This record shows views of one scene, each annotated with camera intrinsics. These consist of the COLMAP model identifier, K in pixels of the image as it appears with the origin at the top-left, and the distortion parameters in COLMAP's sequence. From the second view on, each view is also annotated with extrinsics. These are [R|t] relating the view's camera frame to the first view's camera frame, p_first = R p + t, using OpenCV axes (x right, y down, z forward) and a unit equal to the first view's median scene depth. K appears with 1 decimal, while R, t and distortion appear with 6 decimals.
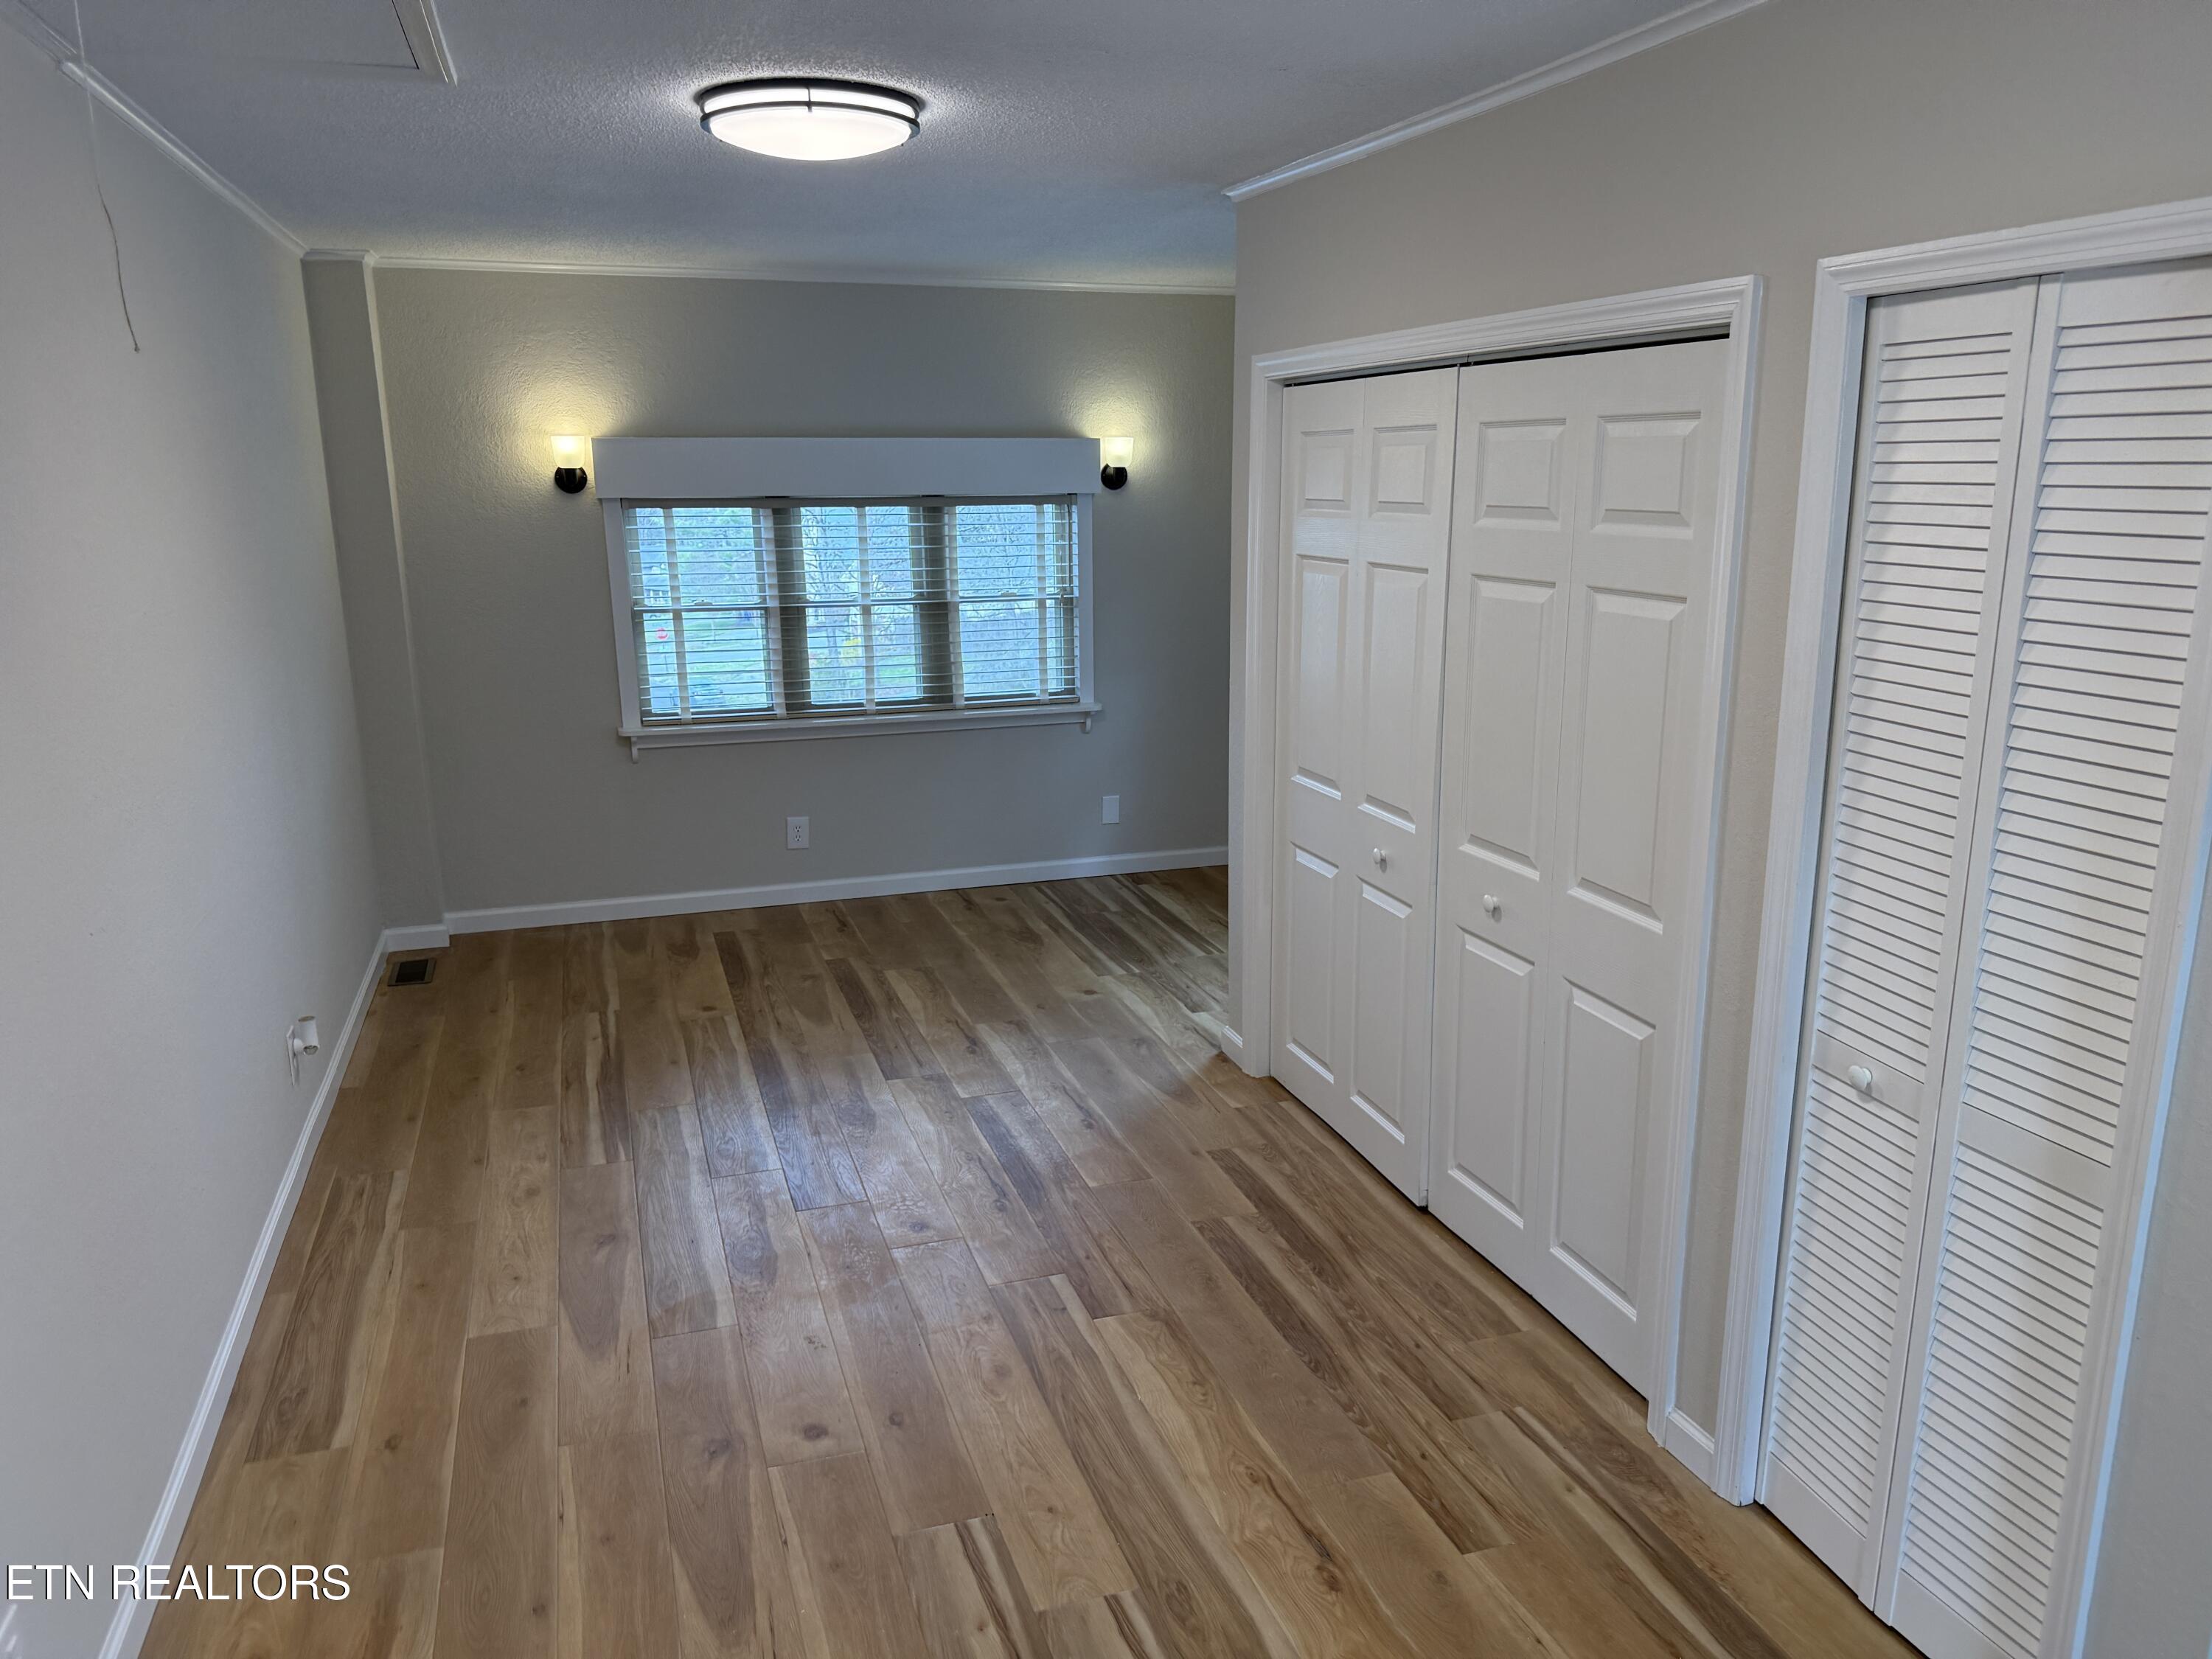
lens RADIAL K [[1558.9, 0, 1113.0], [0, 1558.9, 845.7], [0, 0, 1]] dist [0.045871, -0.047181]
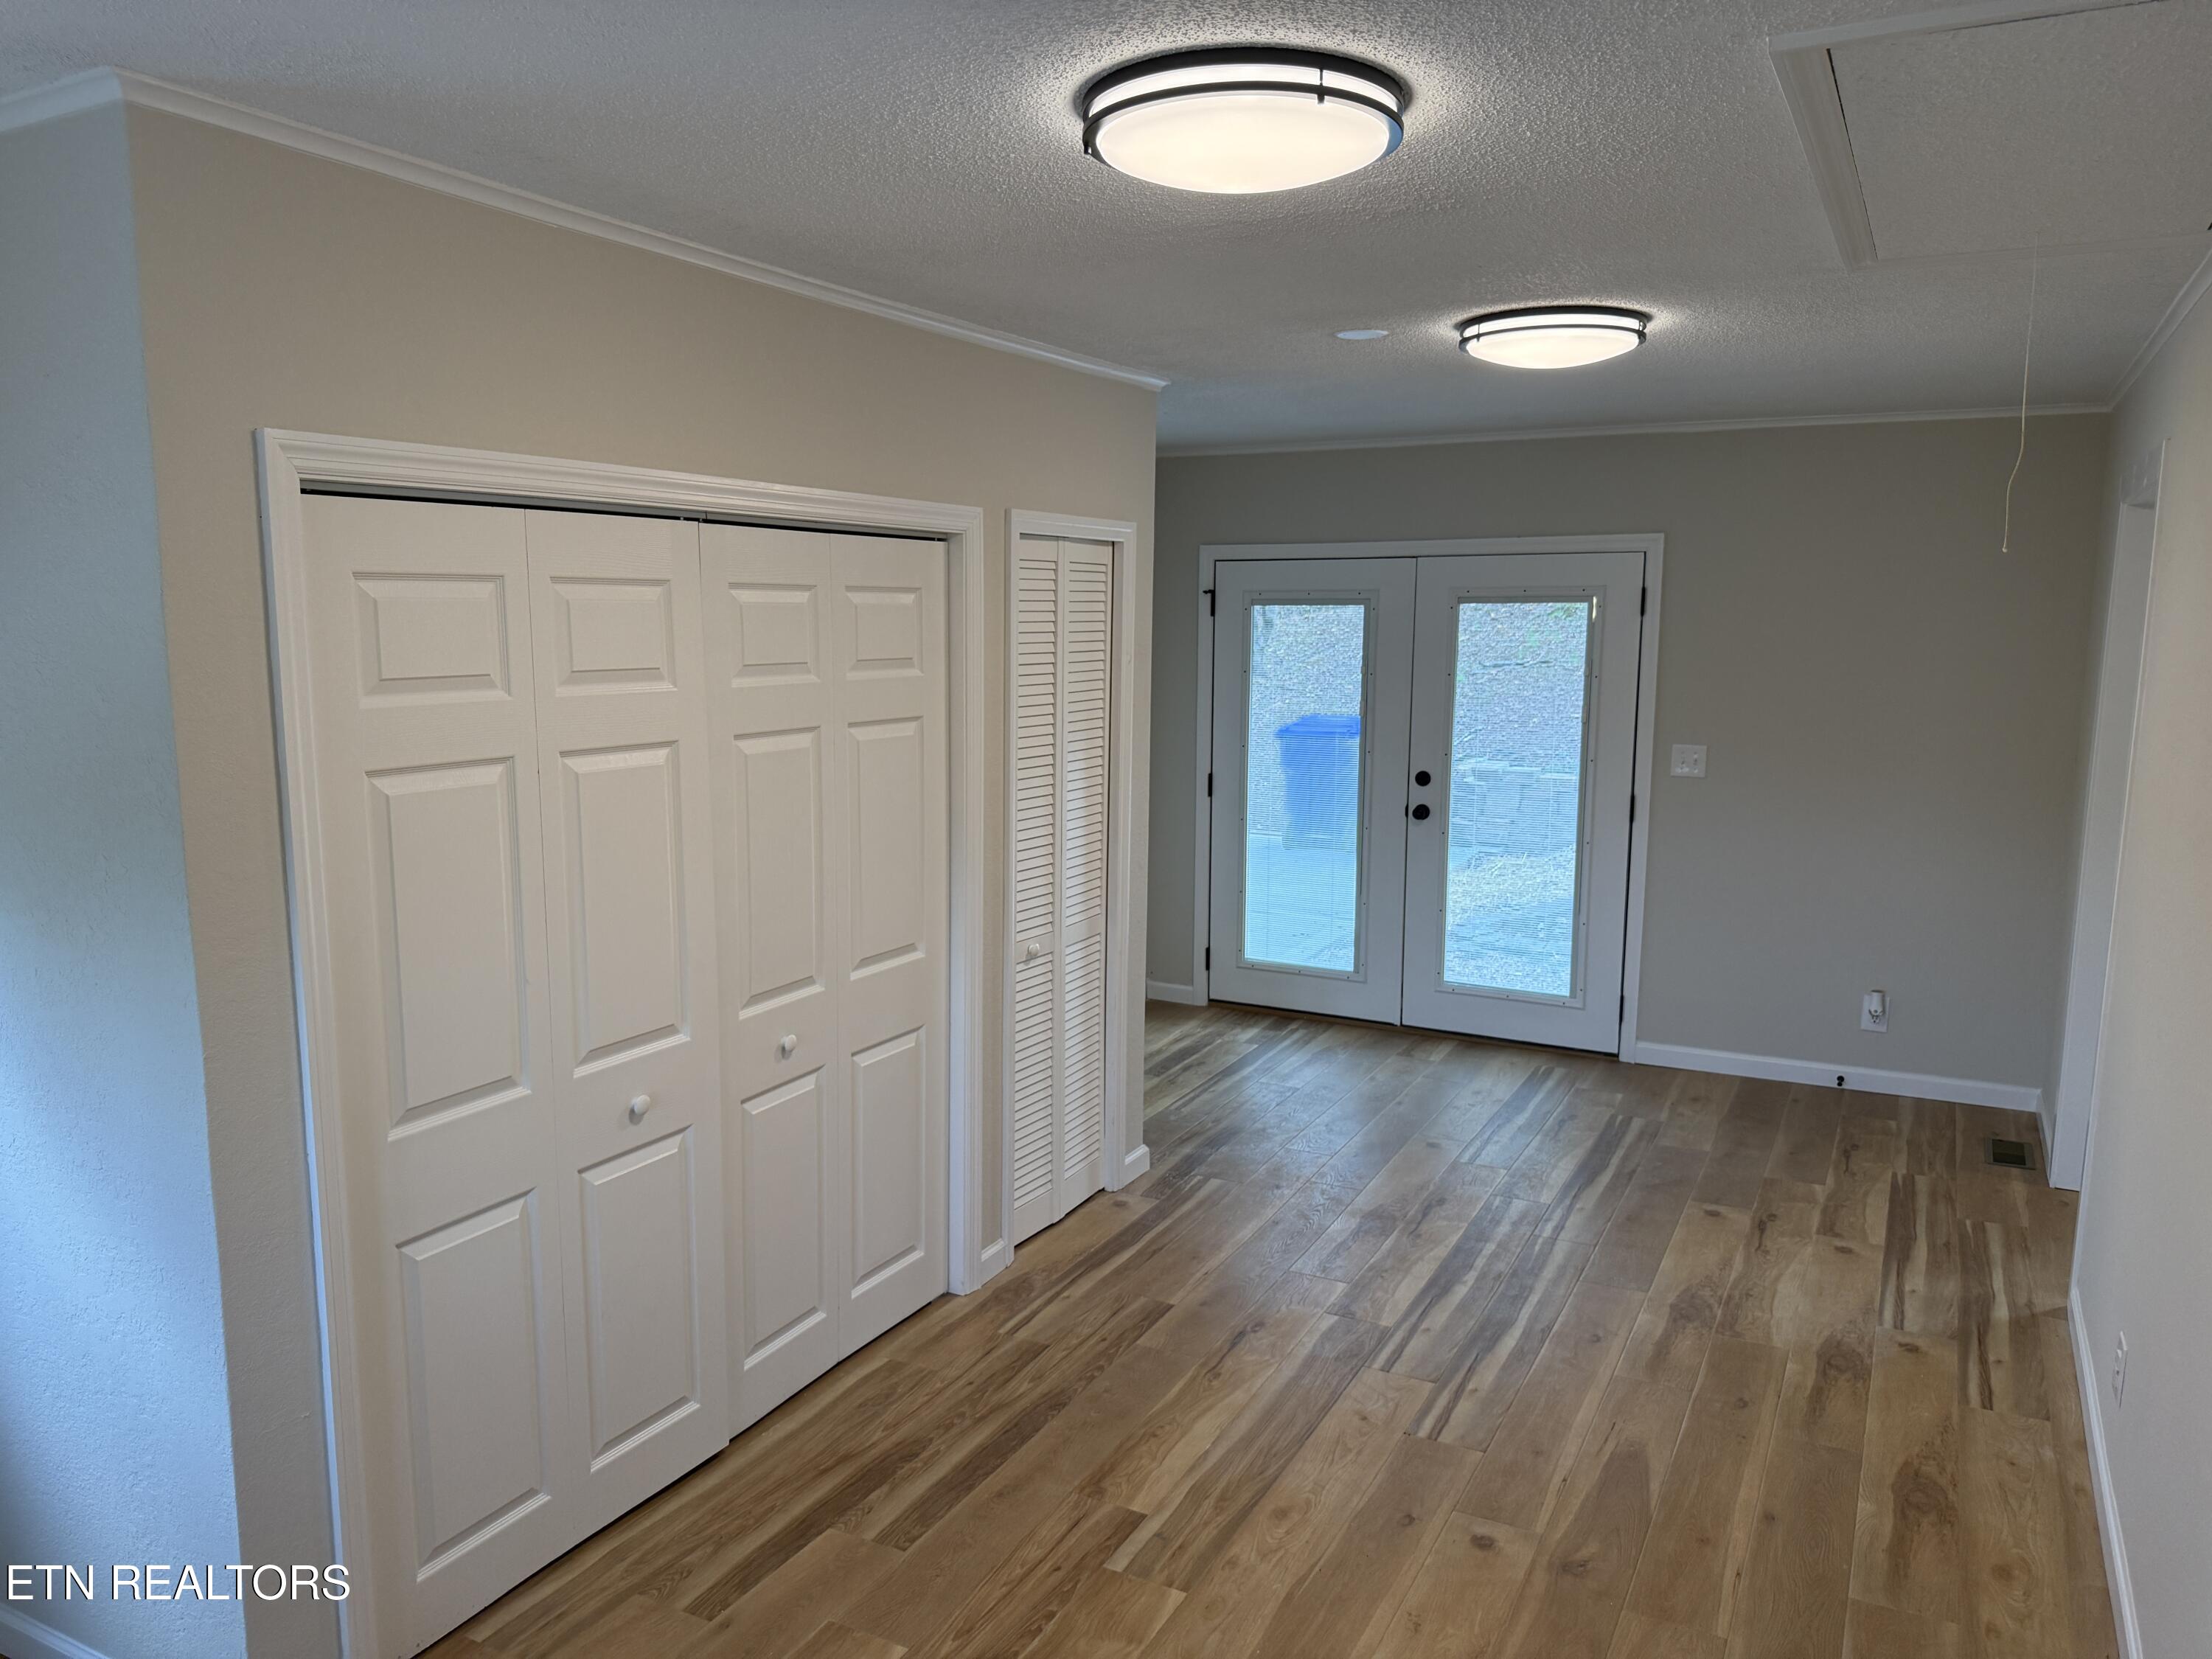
lens RADIAL K [[1558.9, 0, 1096.9], [0, 1558.9, 816.2], [0, 0, 1]] dist [0.045871, -0.047181]
pose [[-0.680595, -0.098857, 0.725960, -0.721925], [0.172899, 0.941199, 0.290261, -0.422790], [-0.711967, 0.323067, -0.623483, 1.672466]]
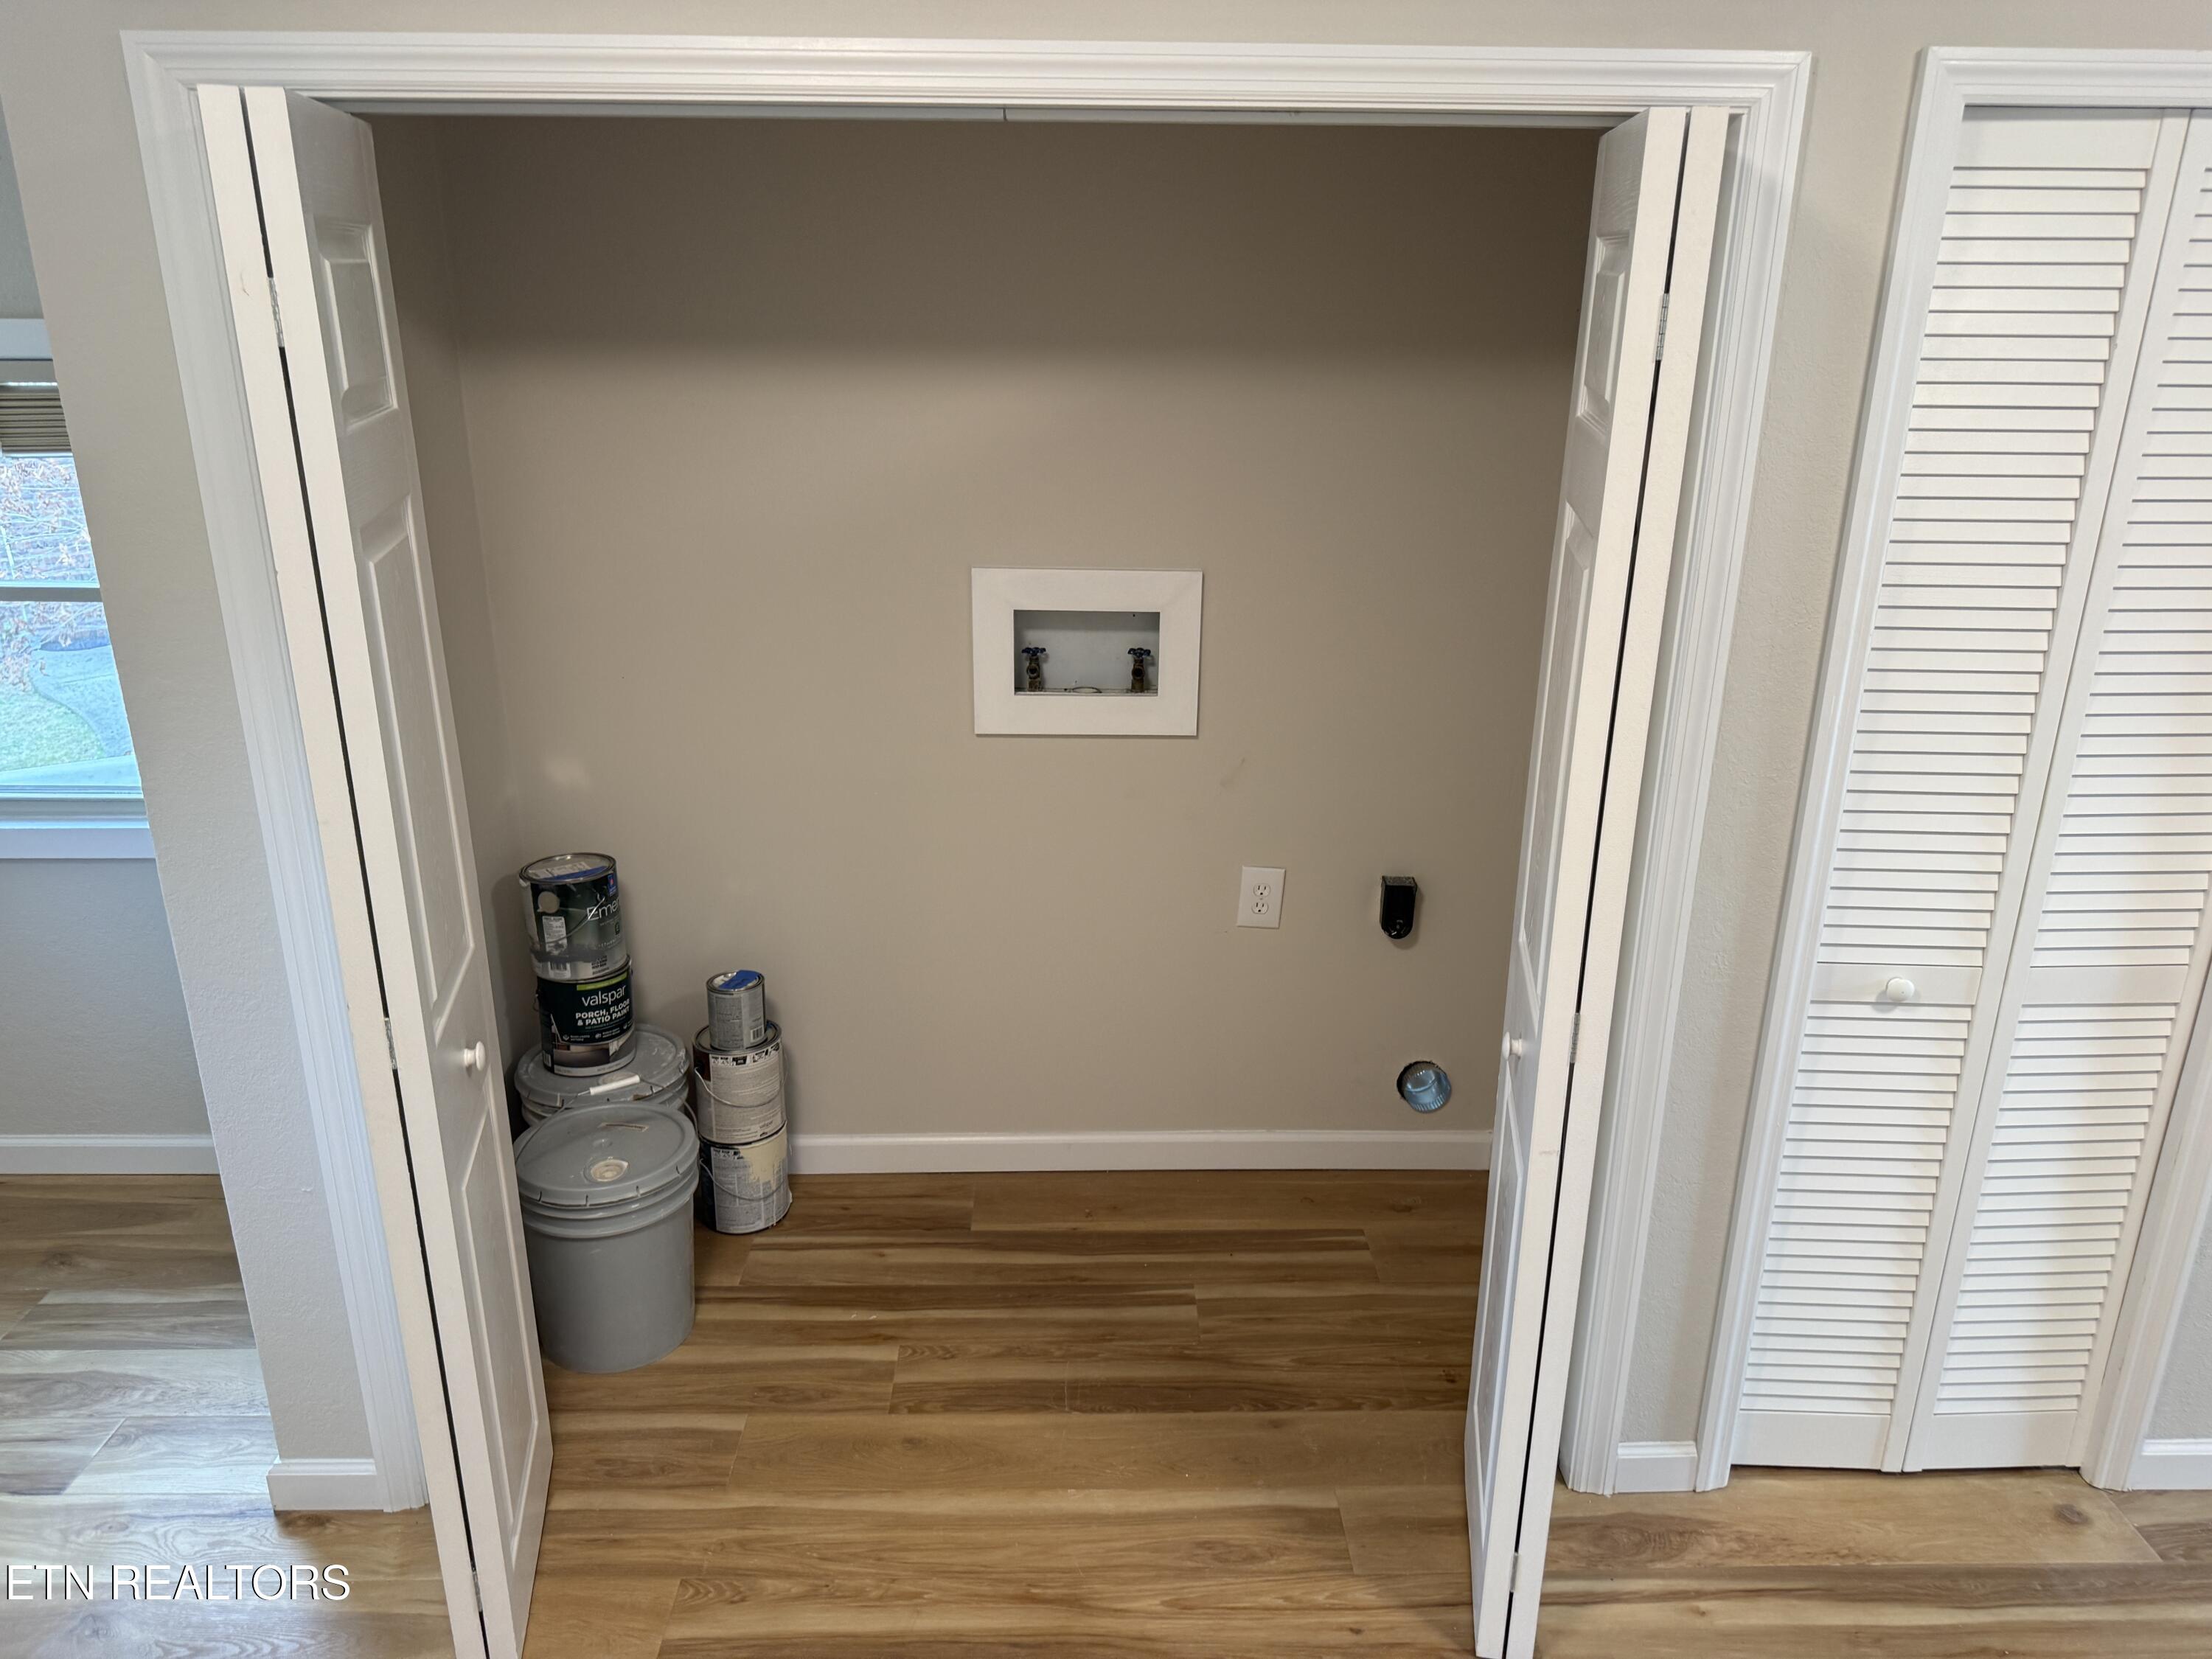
lens RADIAL K [[1558.9, 0, 1123.4], [0, 1558.9, 820.2], [0, 0, 1]] dist [0.045871, -0.047181]
pose [[0.297576, -0.301382, 0.905879, -0.387178], [0.221359, 0.944788, 0.241611, -0.224122], [-0.928681, 0.128627, 0.347860, 0.897542]]
